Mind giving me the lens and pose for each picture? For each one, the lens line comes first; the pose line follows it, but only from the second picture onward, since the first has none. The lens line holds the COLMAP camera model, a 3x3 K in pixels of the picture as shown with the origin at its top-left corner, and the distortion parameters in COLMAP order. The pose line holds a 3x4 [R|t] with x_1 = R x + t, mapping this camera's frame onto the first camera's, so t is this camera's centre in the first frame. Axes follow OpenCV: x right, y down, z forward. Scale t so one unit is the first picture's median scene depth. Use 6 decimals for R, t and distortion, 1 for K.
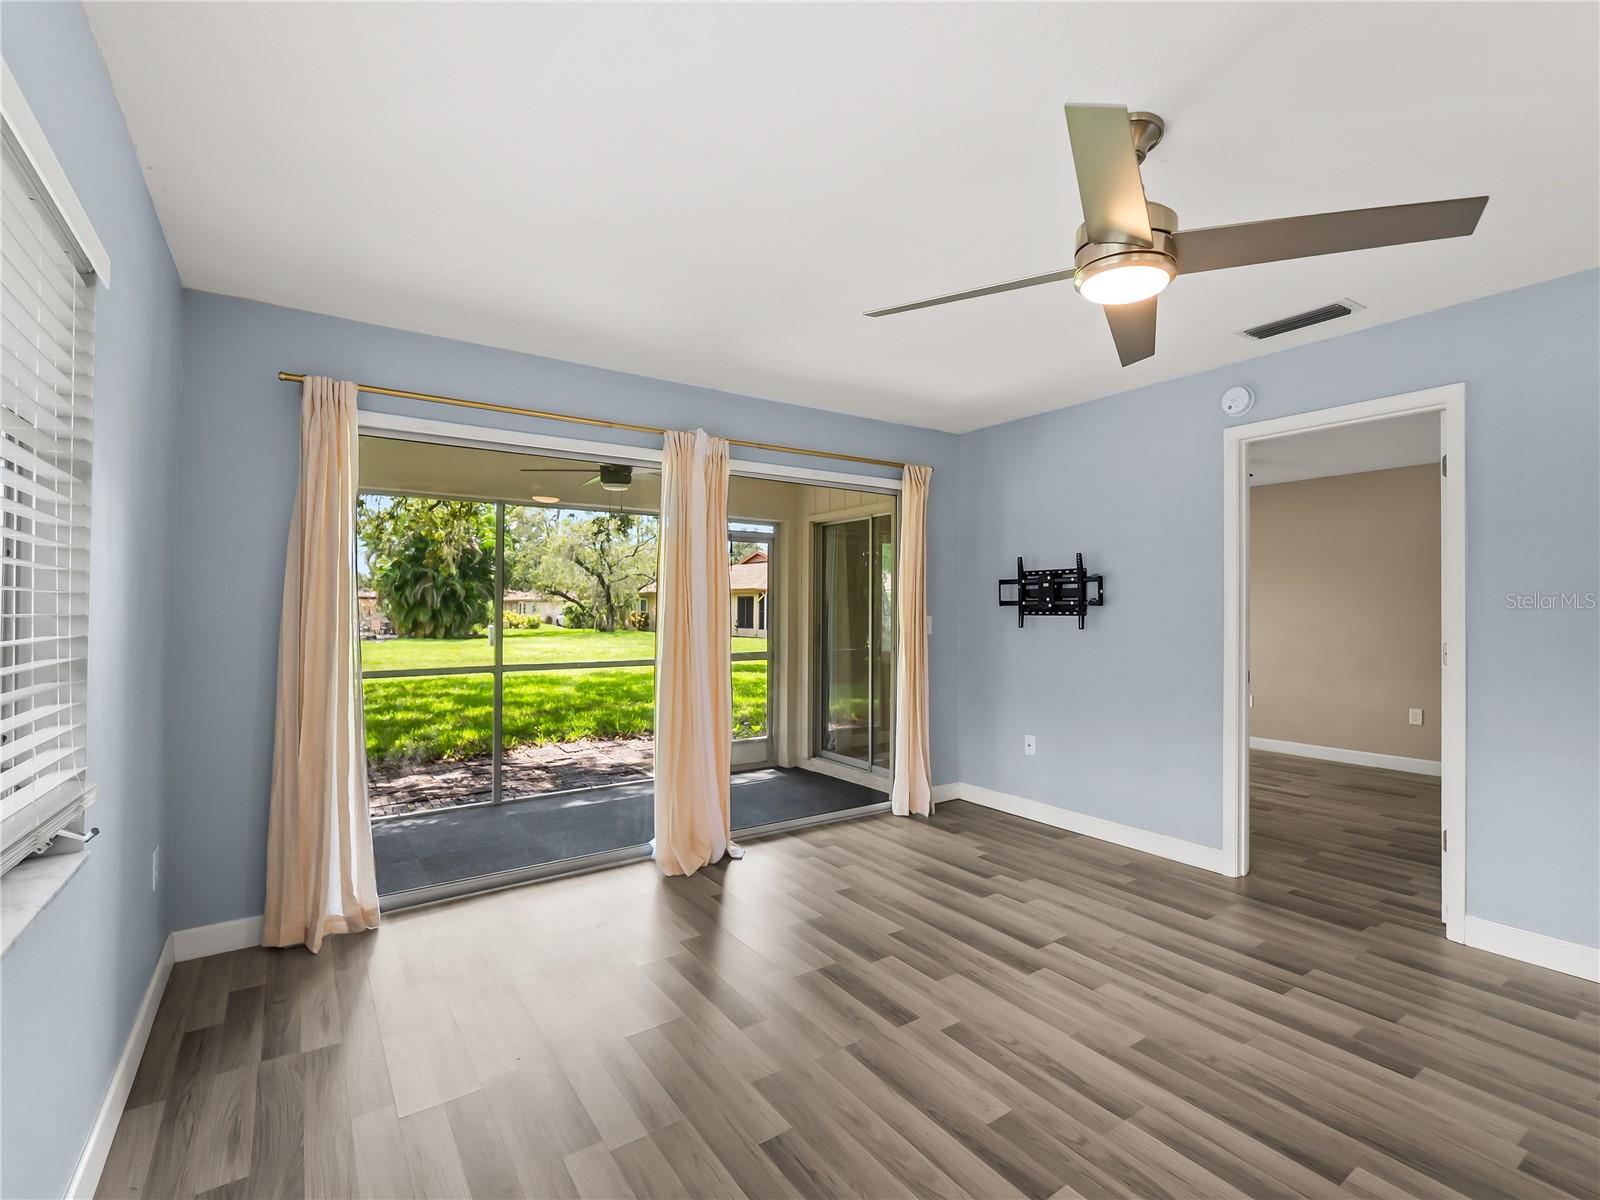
lens RADIAL K [[728.0, 0, 805.0], [0, 728.0, 606.7], [0, 0, 1]] dist [-0.001388, -0.000478]
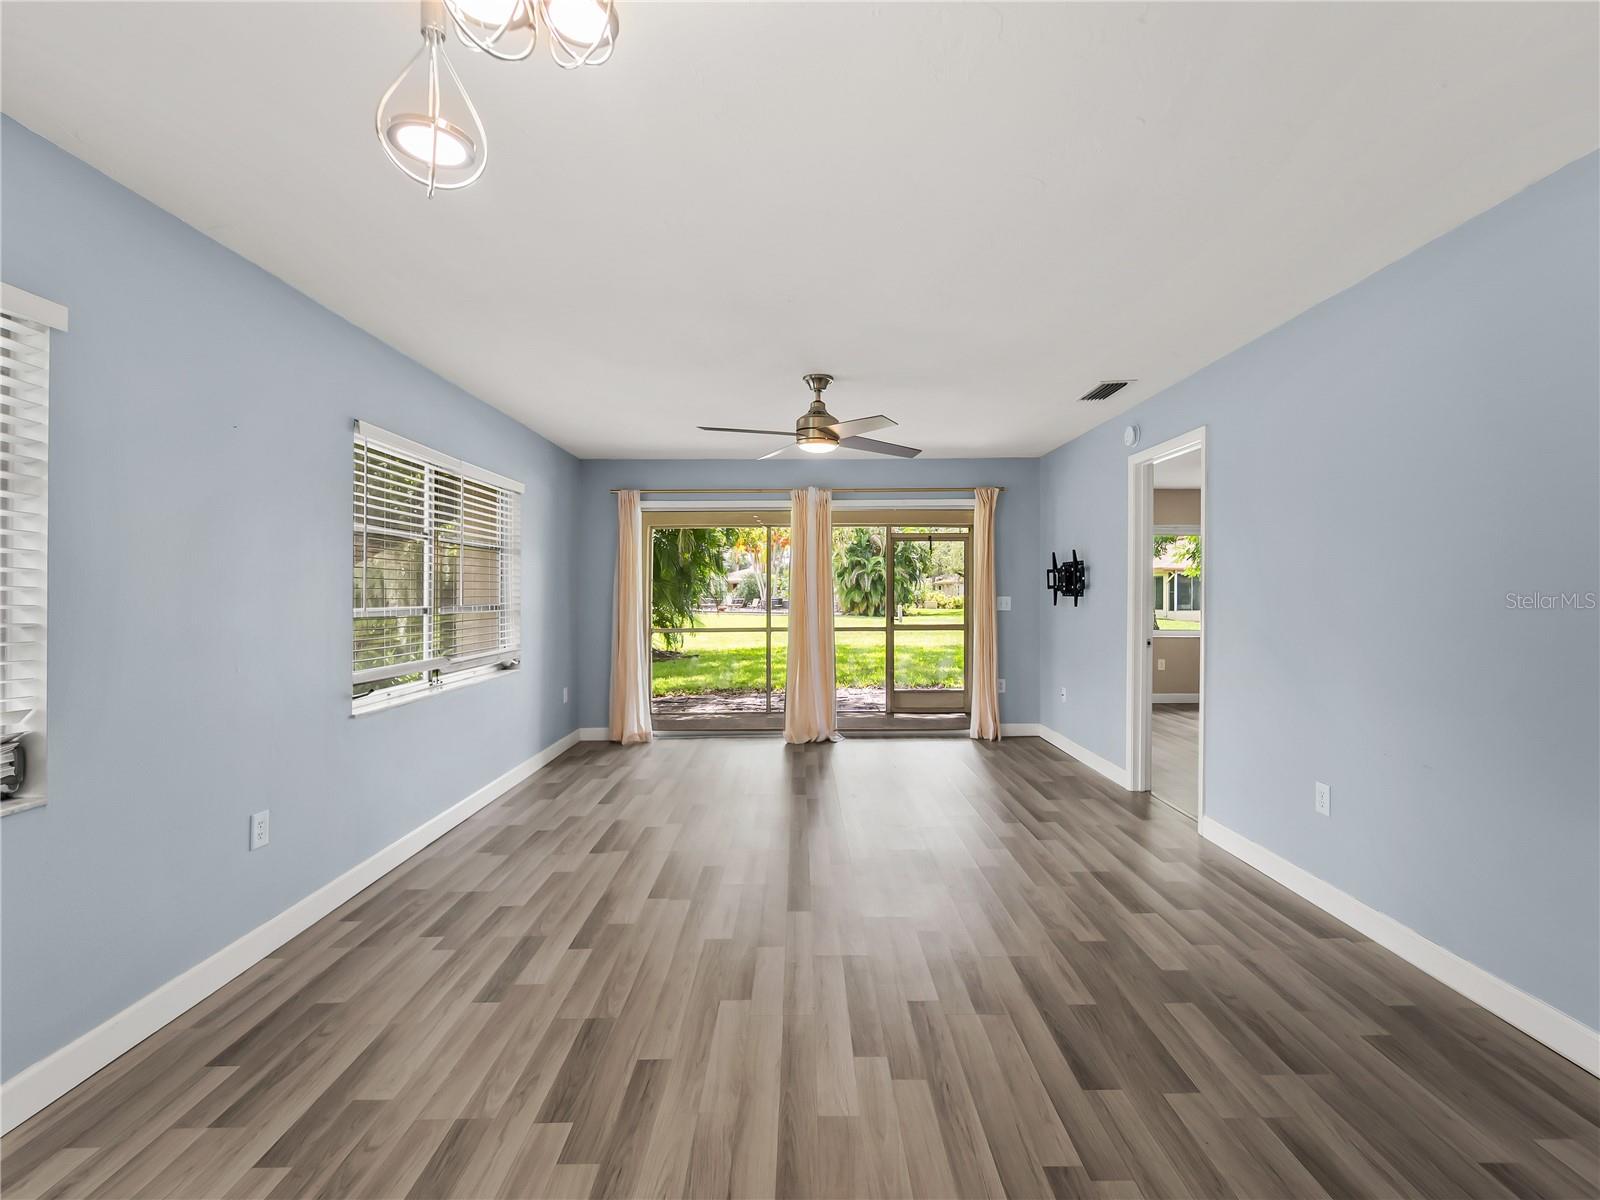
lens RADIAL K [[728.0, 0, 805.0], [0, 728.0, 606.7], [0, 0, 1]] dist [-0.001388, -0.000478]
pose [[0.825681, 0.006019, -0.564105, 0.825181], [0.008753, 0.999686, 0.023479, -0.005027], [0.564070, -0.024324, 0.825369, -0.422346]]
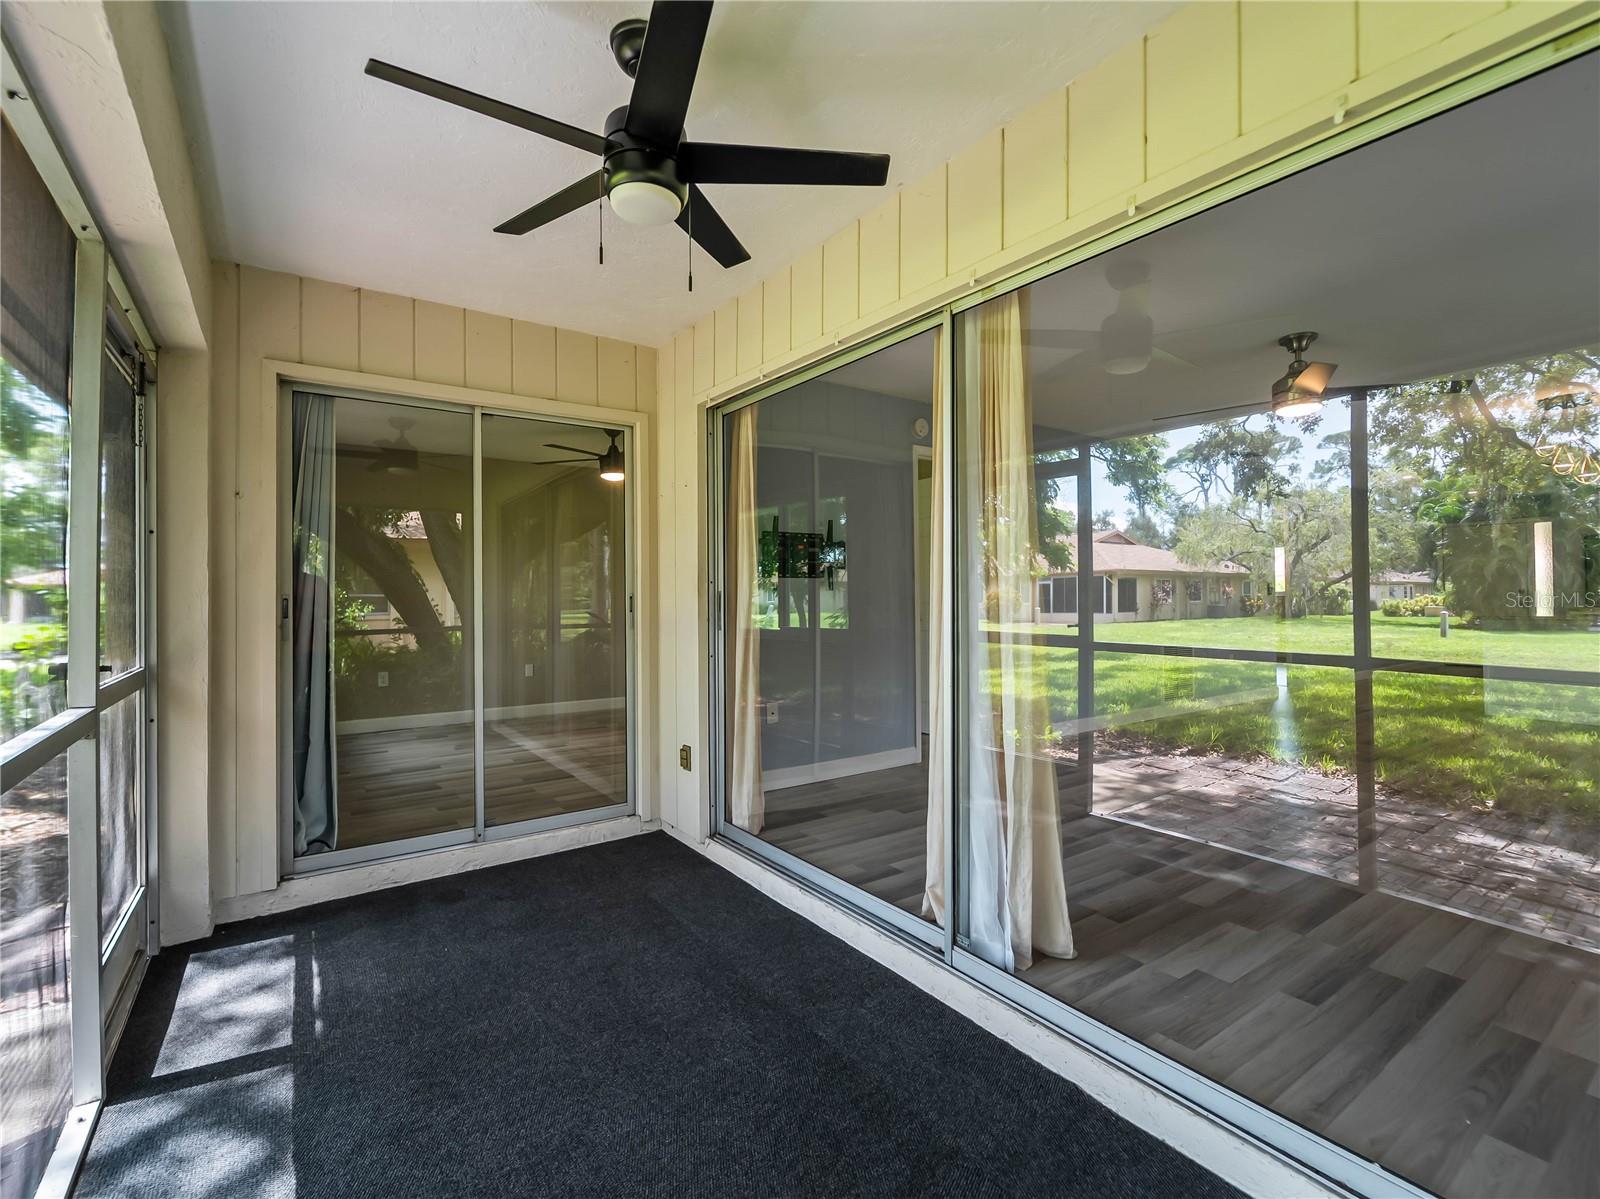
lens RADIAL K [[761.3, 0, 803.5], [0, 761.3, 581.2], [0, 0, 1]] dist [0.069487, -0.000006]
pose [[-0.001629, 0.005749, 0.999982, -0.893641], [-0.004448, 0.999974, -0.005756, 0.028546], [-0.999989, -0.004457, -0.001604, 1.226635]]
